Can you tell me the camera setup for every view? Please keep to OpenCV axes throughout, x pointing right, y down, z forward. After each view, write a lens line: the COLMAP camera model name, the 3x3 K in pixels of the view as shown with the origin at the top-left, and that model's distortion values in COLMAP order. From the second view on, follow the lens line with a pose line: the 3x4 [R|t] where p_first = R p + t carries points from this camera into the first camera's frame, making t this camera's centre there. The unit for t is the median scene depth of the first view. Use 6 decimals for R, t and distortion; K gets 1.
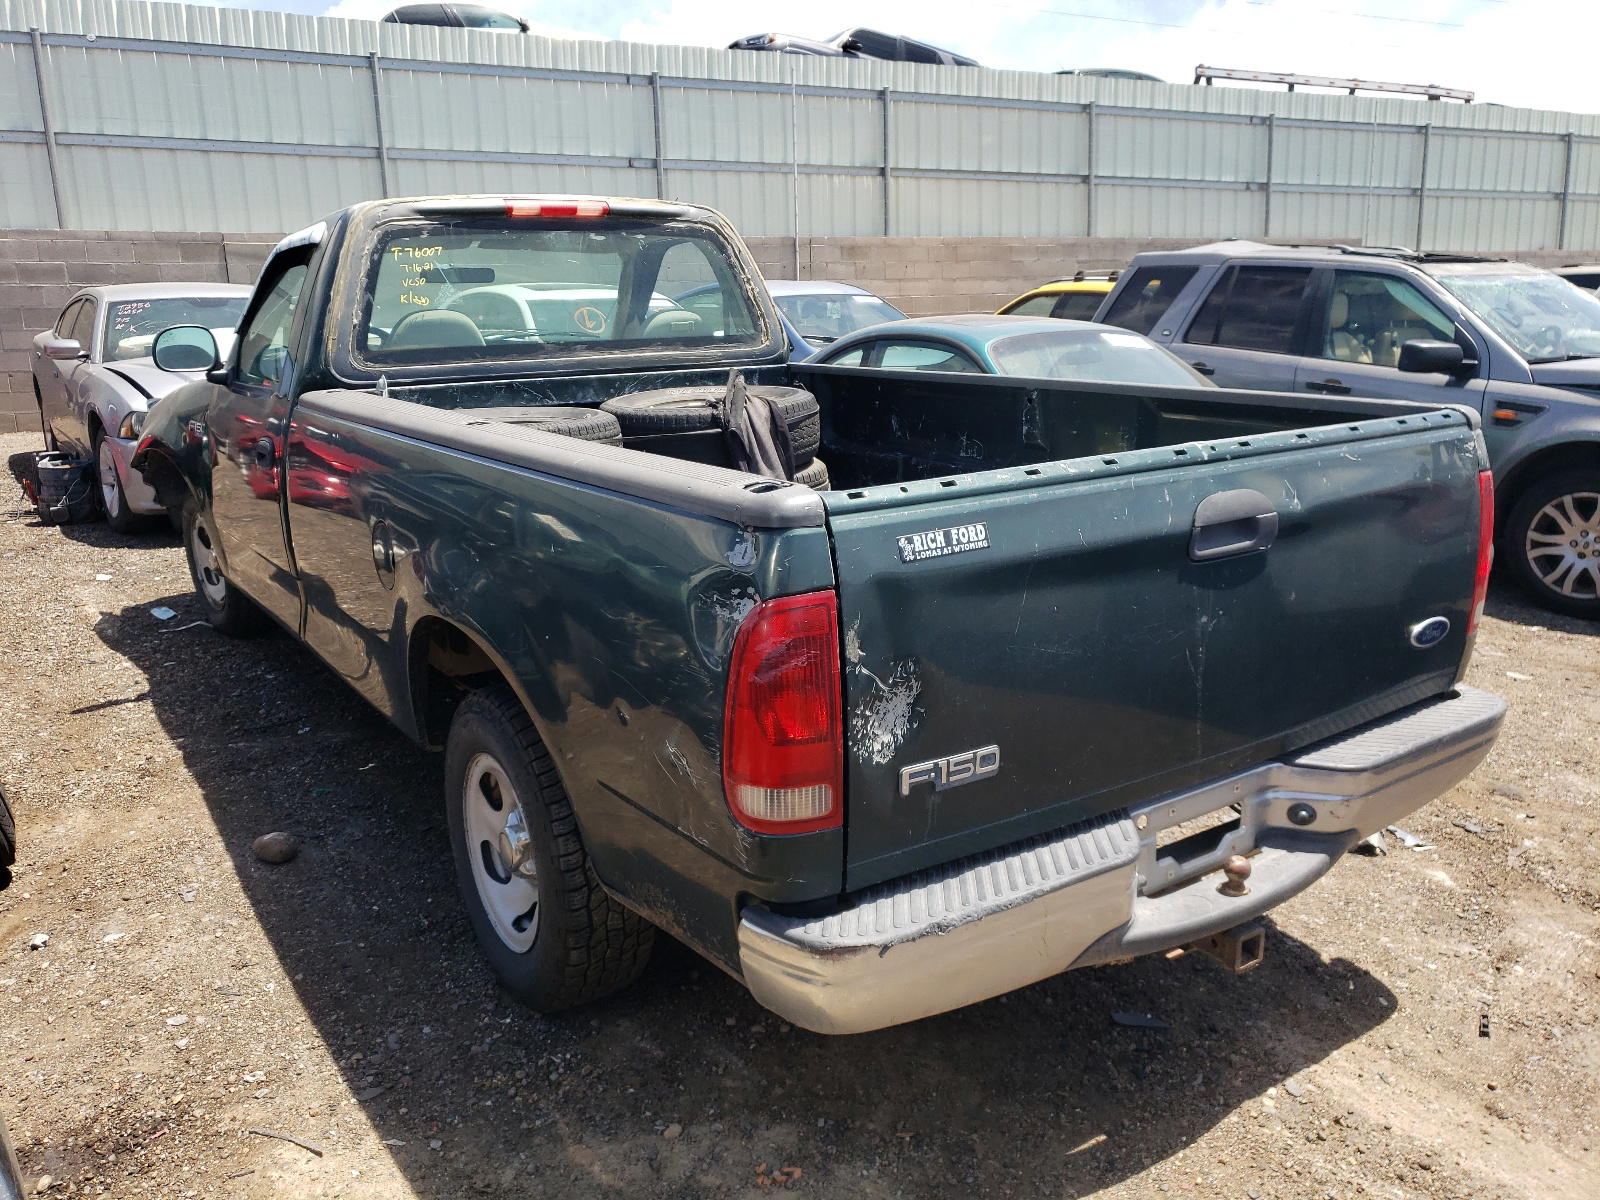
lens RADIAL K [[1247.8, 0, 800.0], [0, 1247.8, 600.0], [0, 0, 1]] dist [0.029063, -0.006795]
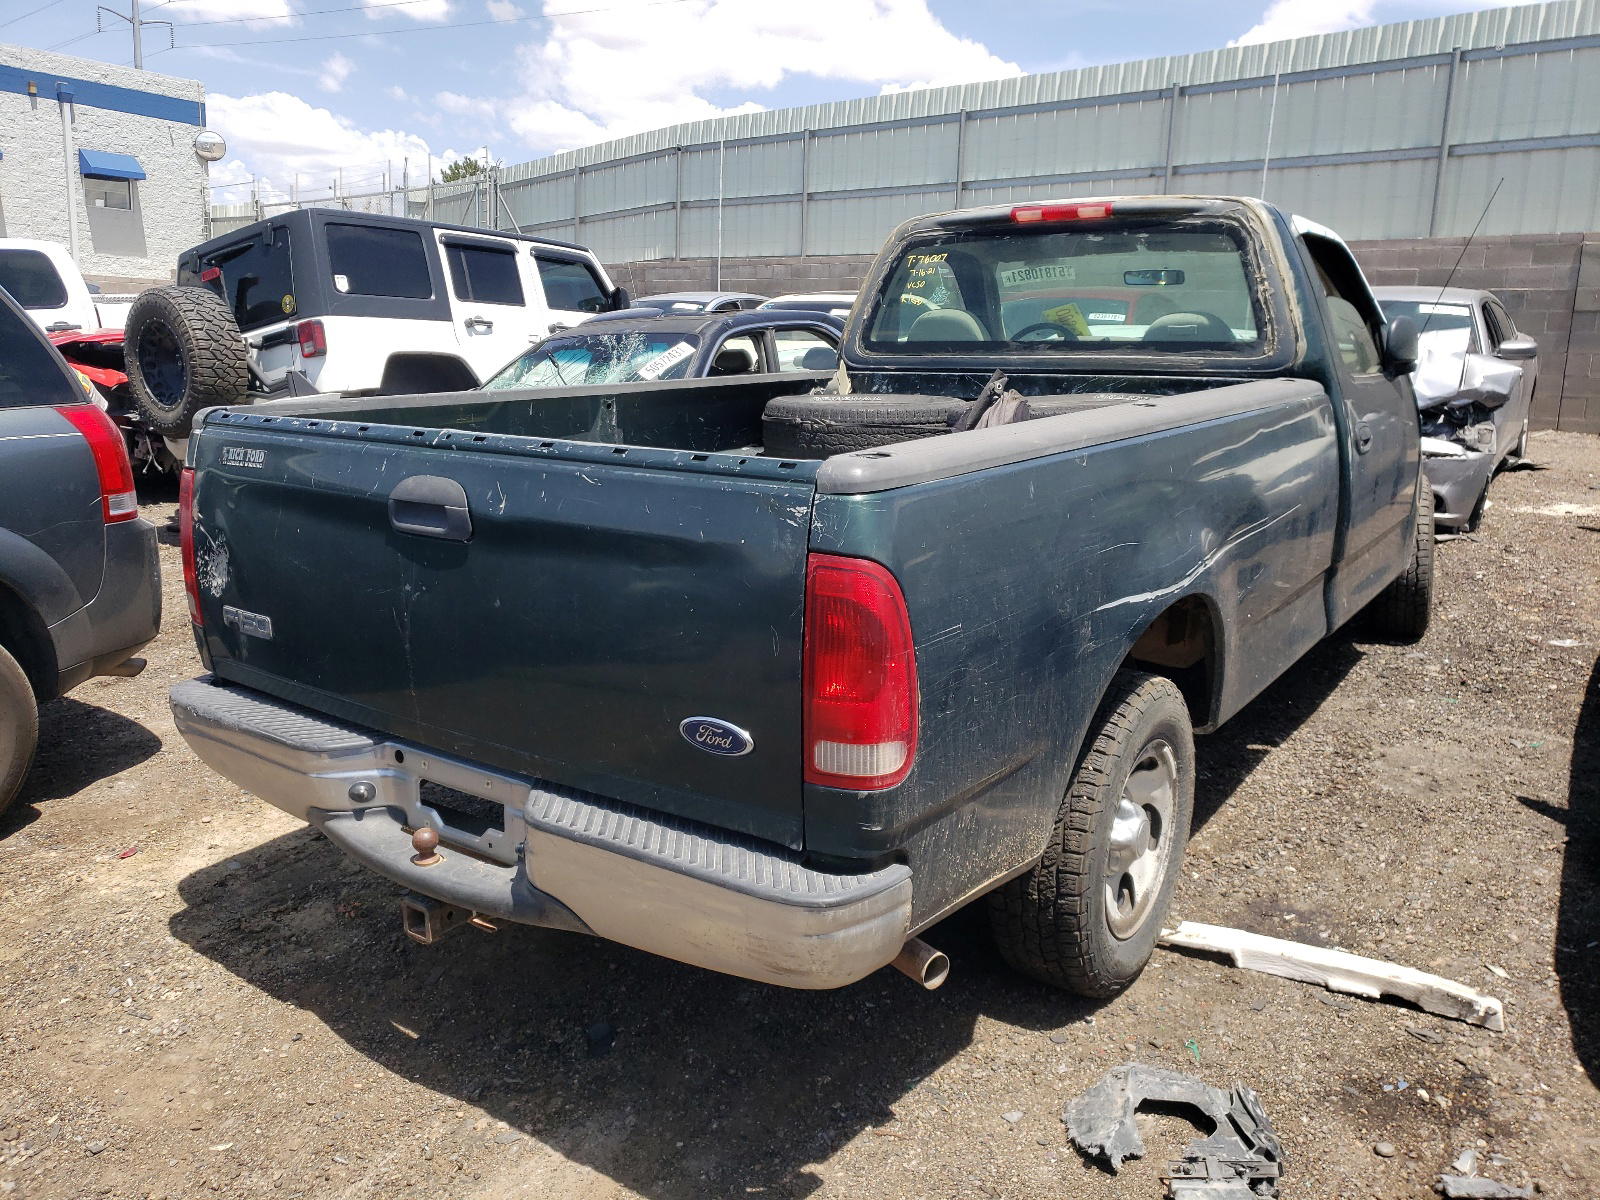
lens RADIAL K [[1235.4, 0, 799.0], [0, 1235.4, 555.0], [0, 0, 1]] dist [0.037143, 0.000928]
pose [[0.357093, 0.200390, -0.912320, 1.165016], [-0.232585, 0.965028, 0.120931, -0.181434], [0.904648, 0.169009, 0.391213, 0.722935]]
